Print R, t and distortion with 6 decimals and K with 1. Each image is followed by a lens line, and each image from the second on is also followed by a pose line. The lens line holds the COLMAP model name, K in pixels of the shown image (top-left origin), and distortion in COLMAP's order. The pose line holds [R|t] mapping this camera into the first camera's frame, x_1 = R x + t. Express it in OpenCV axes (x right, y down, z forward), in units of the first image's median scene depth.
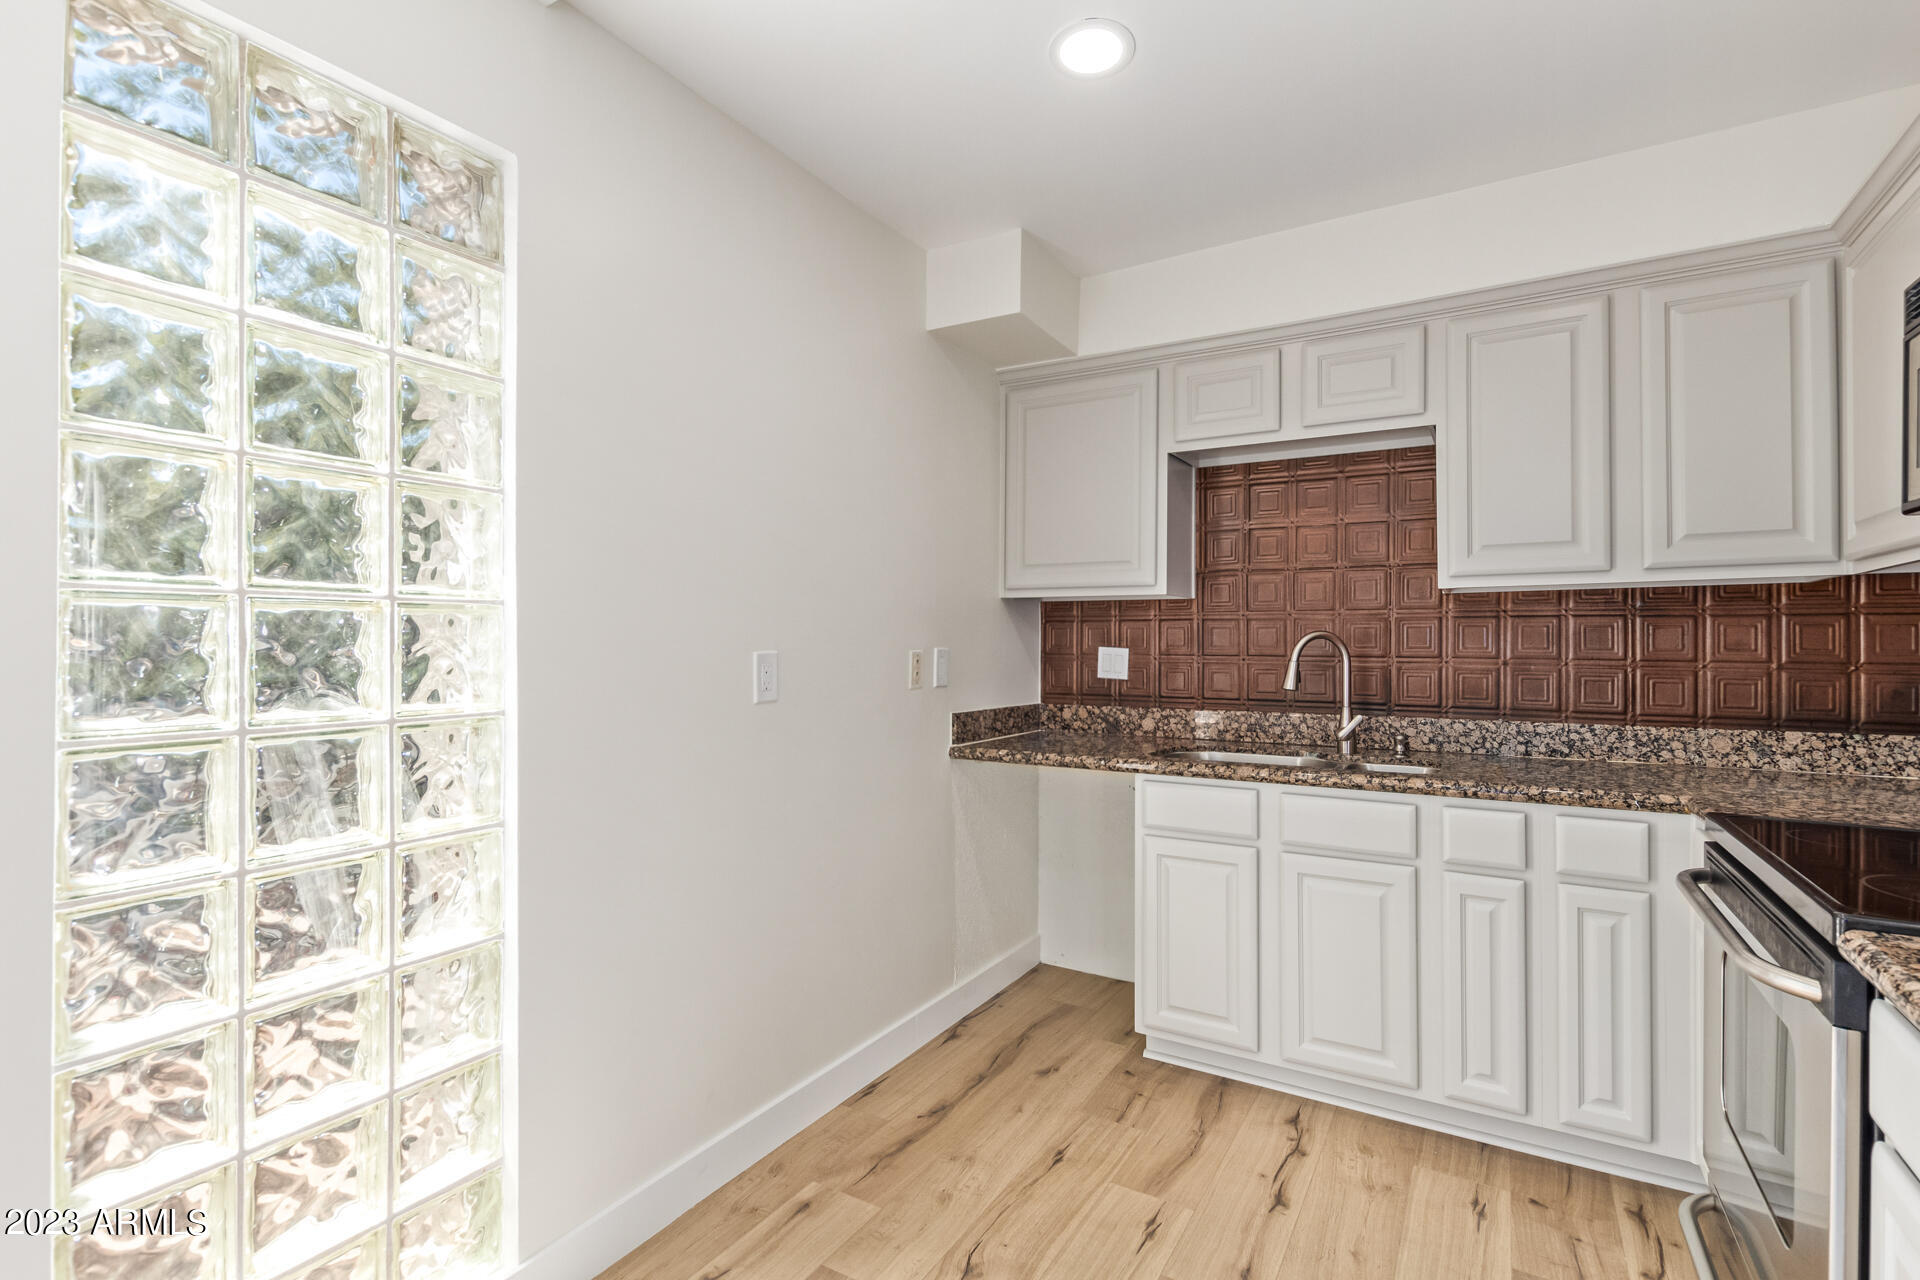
lens RADIAL K [[889.9, 0, 959.1], [0, 889.9, 637.4], [0, 0, 1]] dist [0.010551, -0.004640]
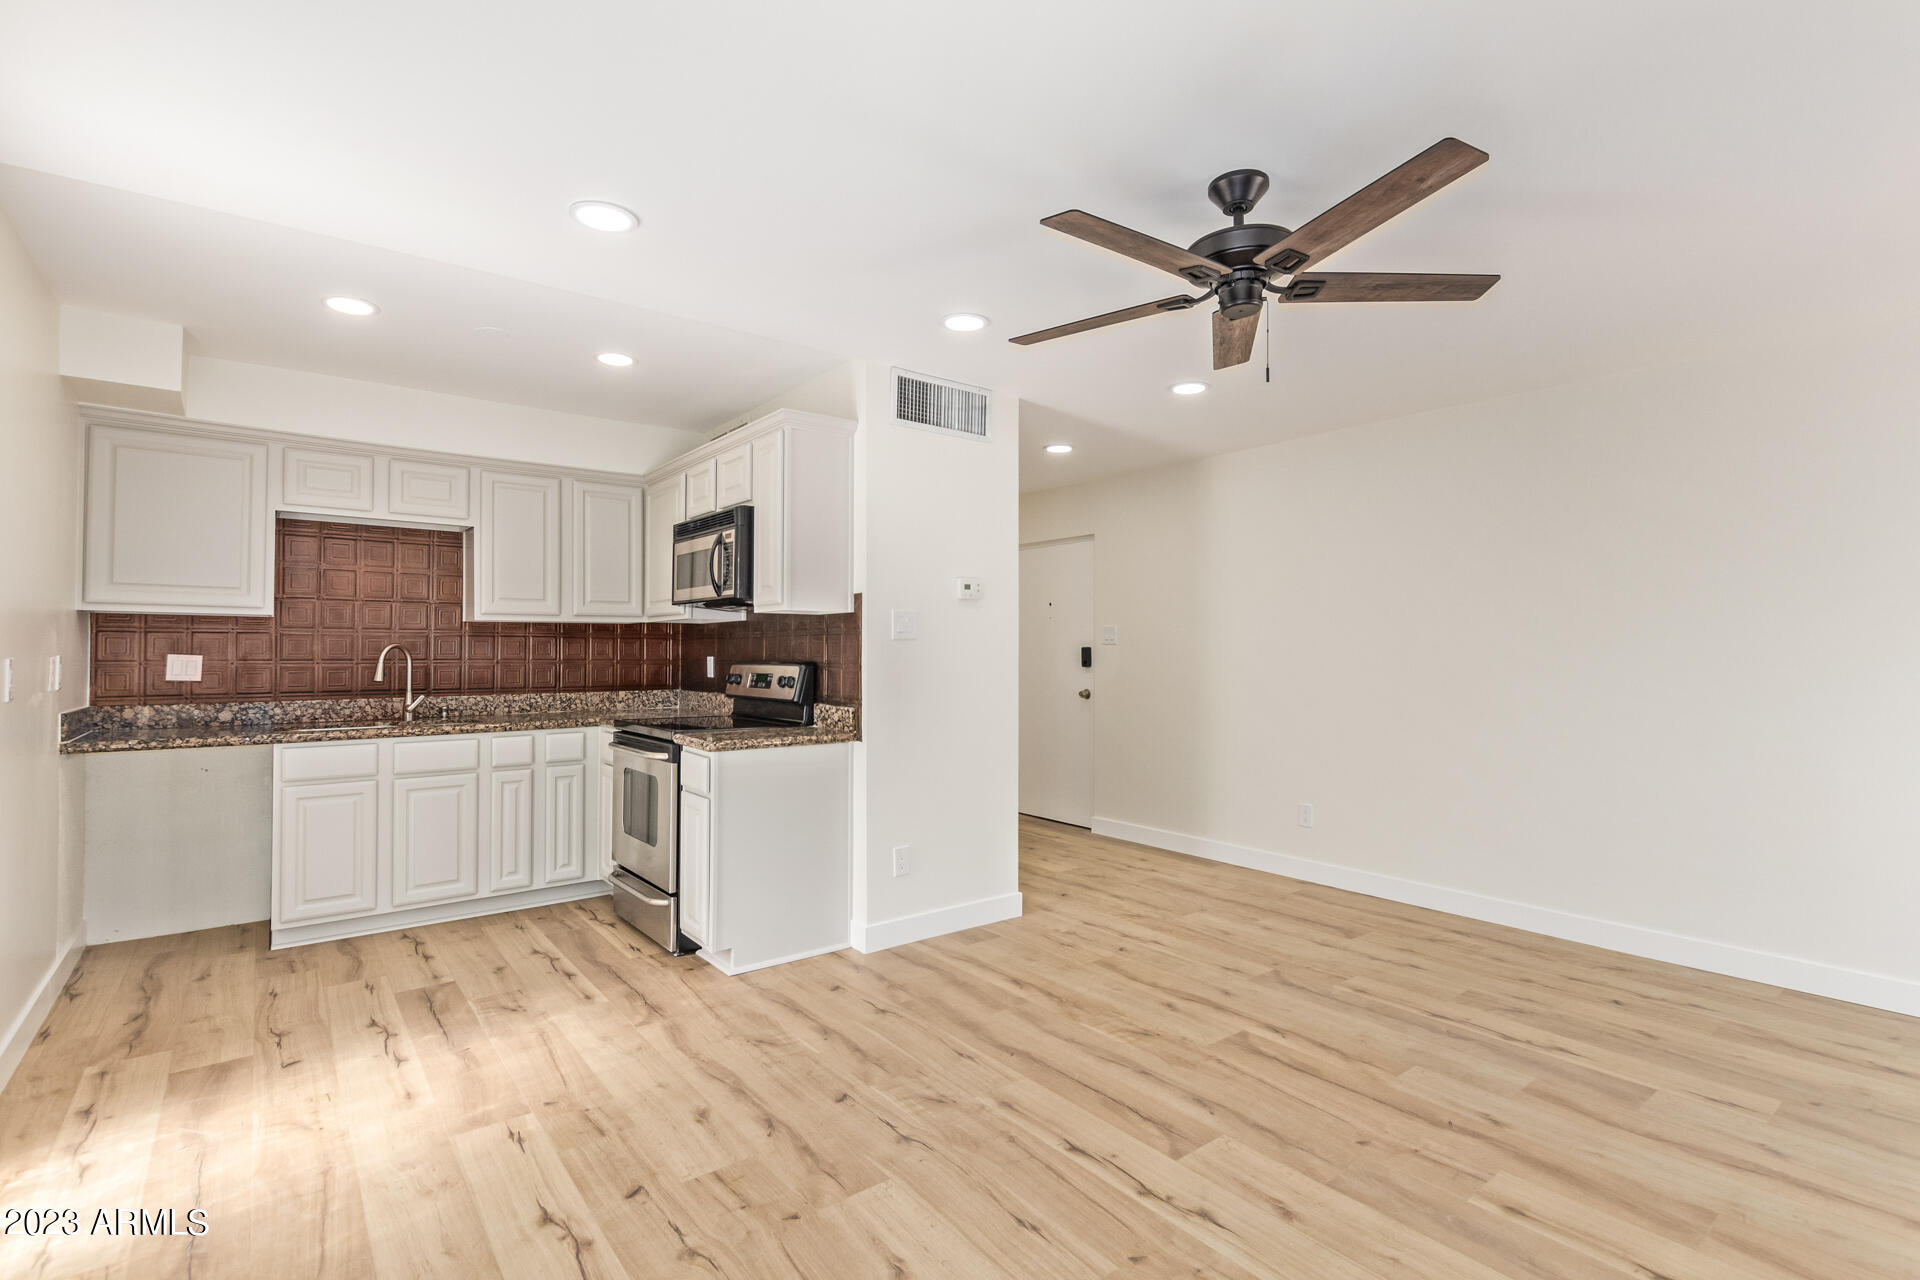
lens RADIAL K [[896.2, 0, 971.8], [0, 896.2, 640.5], [0, 0, 1]] dist [0.013284, -0.005207]
pose [[0.351337, 0.010599, 0.936189, -0.765325], [-0.007104, 0.999937, -0.008654, -0.006039], [-0.936222, -0.003610, 0.351391, -0.533096]]
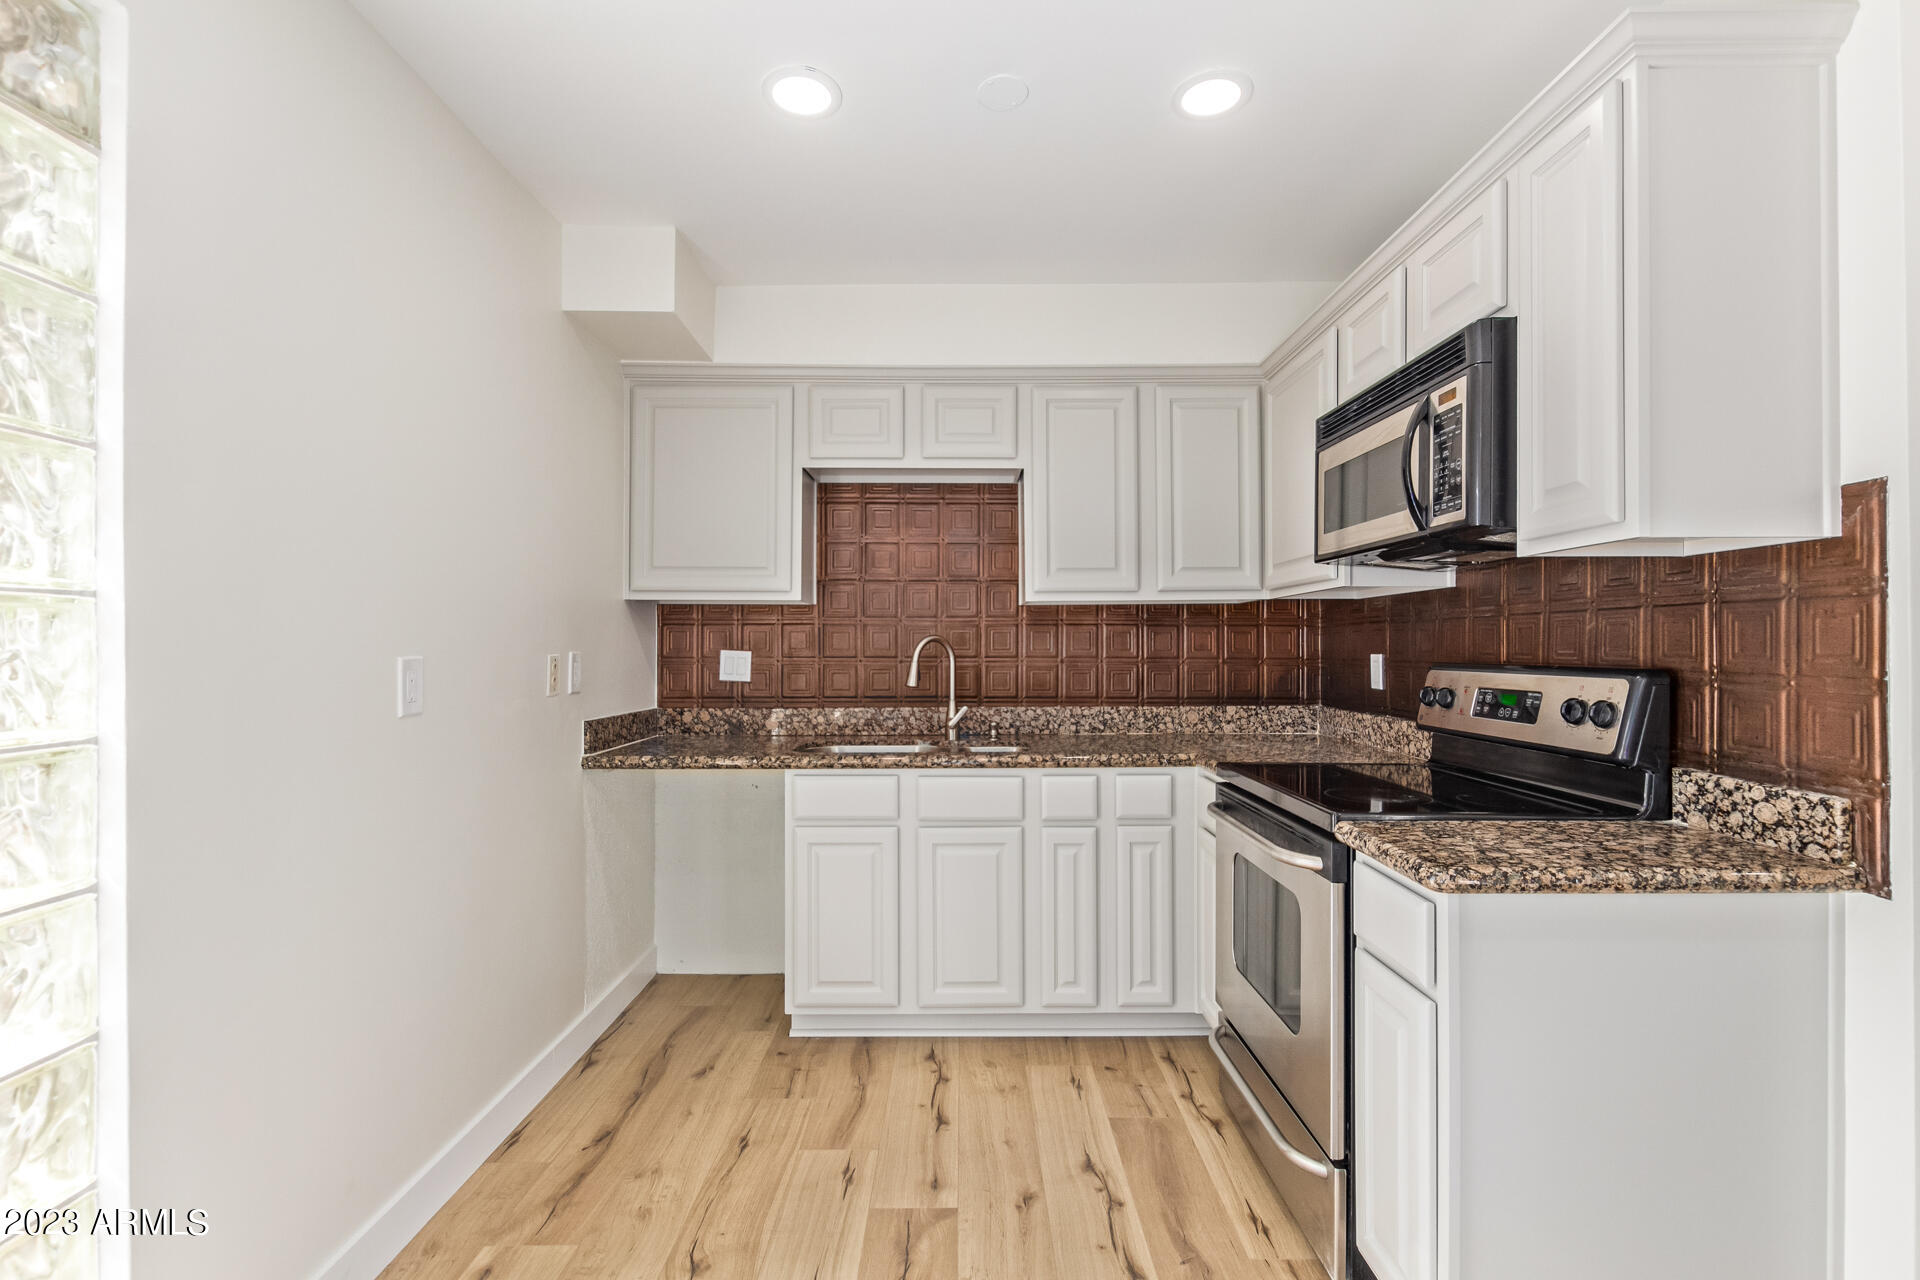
lens RADIAL K [[896.1, 0, 957.3], [0, 896.1, 641.9], [0, 0, 1]] dist [0.012316, -0.004887]
pose [[0.857399, 0.000020, 0.514652, -0.180802], [-0.000864, 0.999999, 0.001399, -0.000328], [-0.514651, -0.001644, 0.857398, -0.017069]]
